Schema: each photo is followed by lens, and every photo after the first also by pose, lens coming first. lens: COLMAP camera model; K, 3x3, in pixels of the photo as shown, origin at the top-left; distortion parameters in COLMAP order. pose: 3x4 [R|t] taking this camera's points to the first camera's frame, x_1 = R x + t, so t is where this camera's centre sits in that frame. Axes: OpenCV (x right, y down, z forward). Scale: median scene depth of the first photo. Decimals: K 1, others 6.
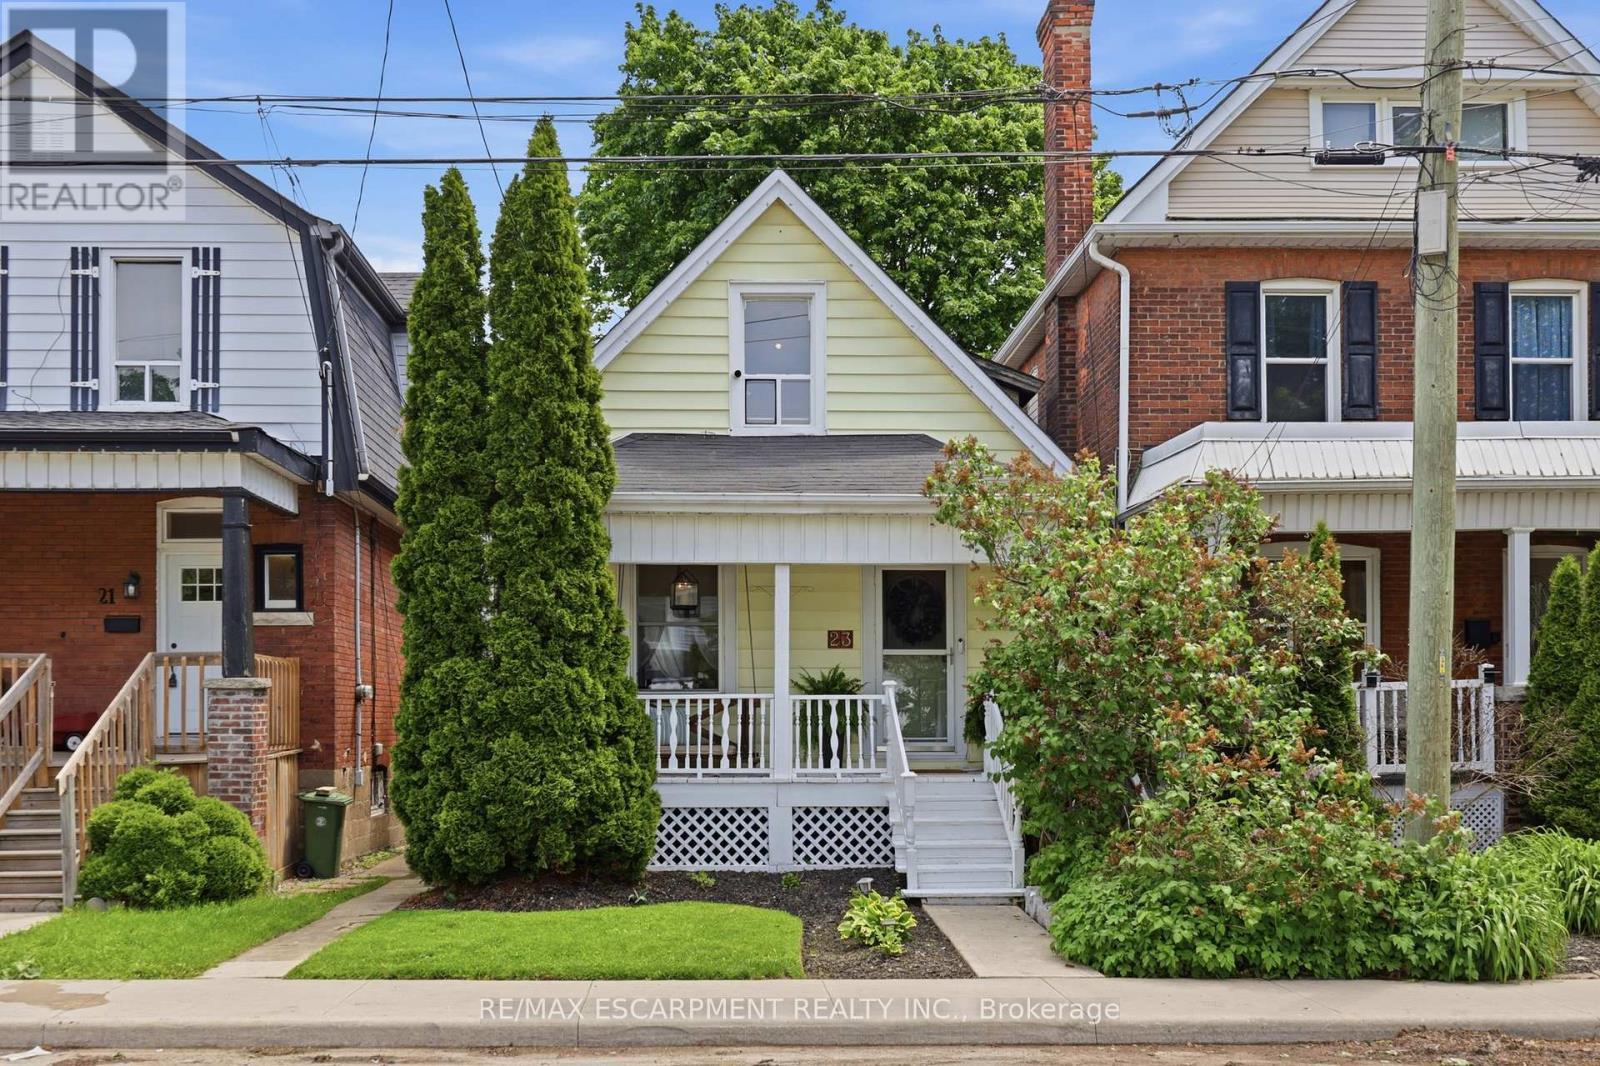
lens RADIAL K [[2490.2, 0, 800.1], [0, 2490.2, 534.3], [0, 0, 1]] dist [0.007115, 0.021059]
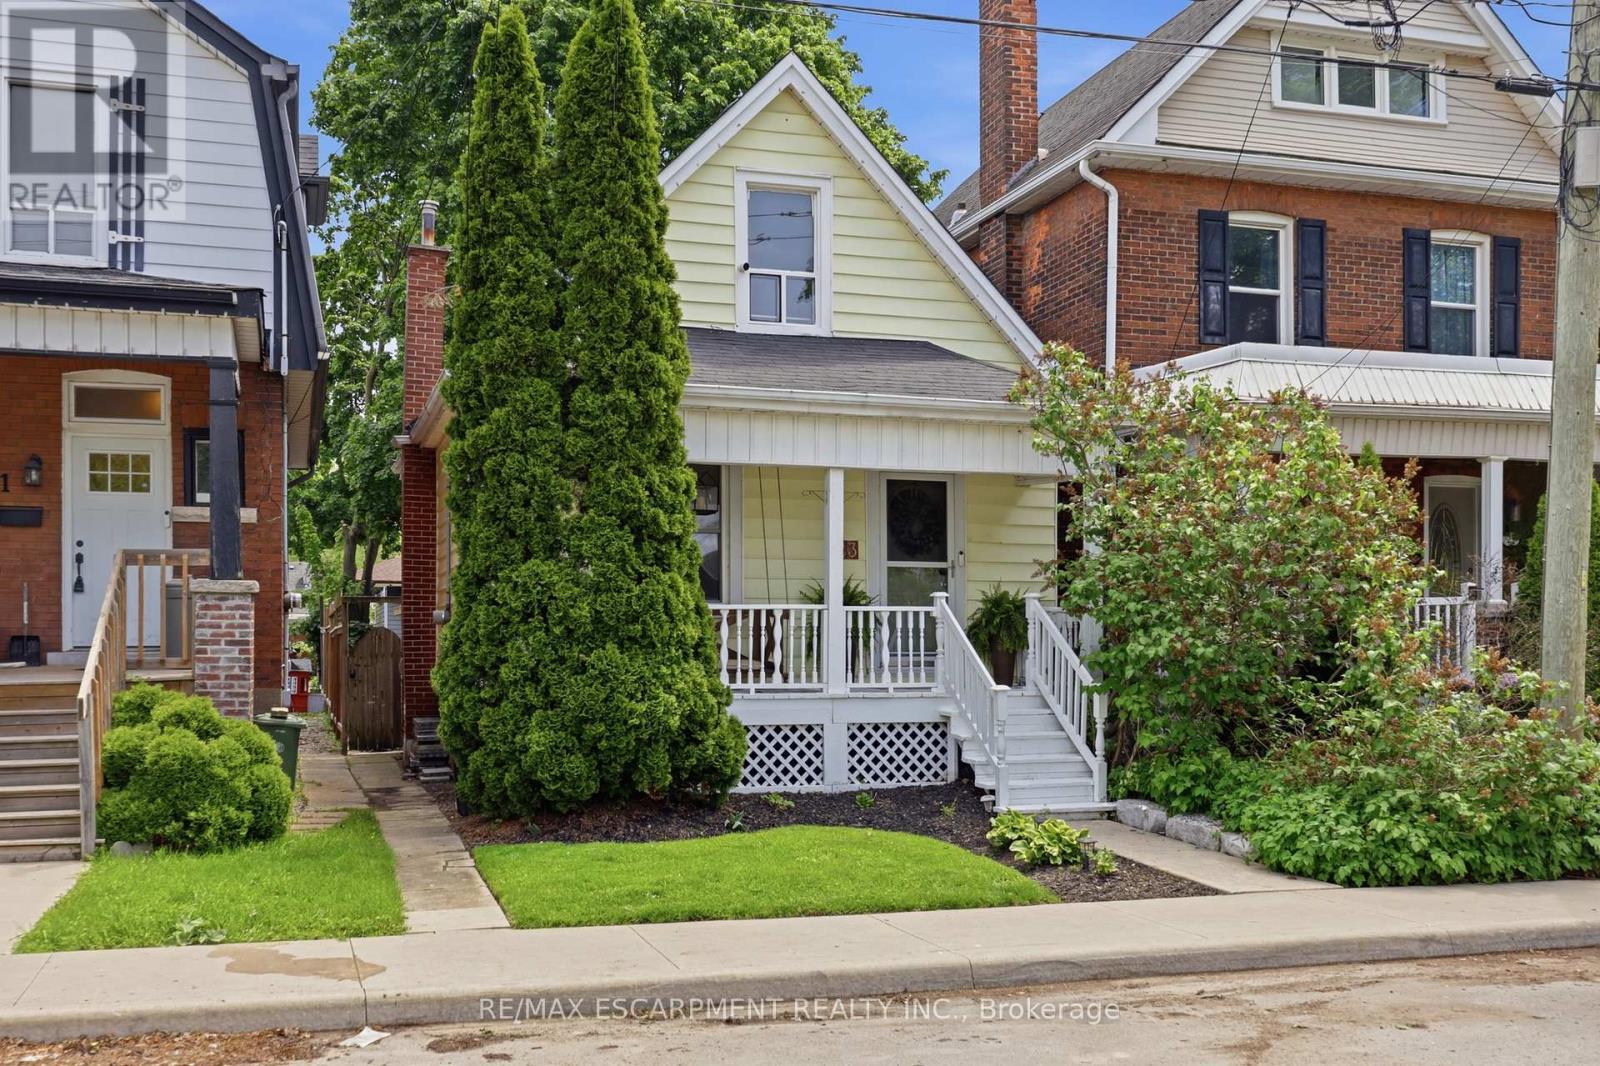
lens RADIAL K [[2233.5, 0, 800.2], [0, 2233.5, 533.3], [0, 0, 1]] dist [0.000702, 0.025480]
pose [[0.919462, 0.022237, 0.392549, -0.356457], [-0.030166, 0.999446, 0.014041, 0.025465], [-0.392020, -0.024751, 0.919624, 0.224328]]
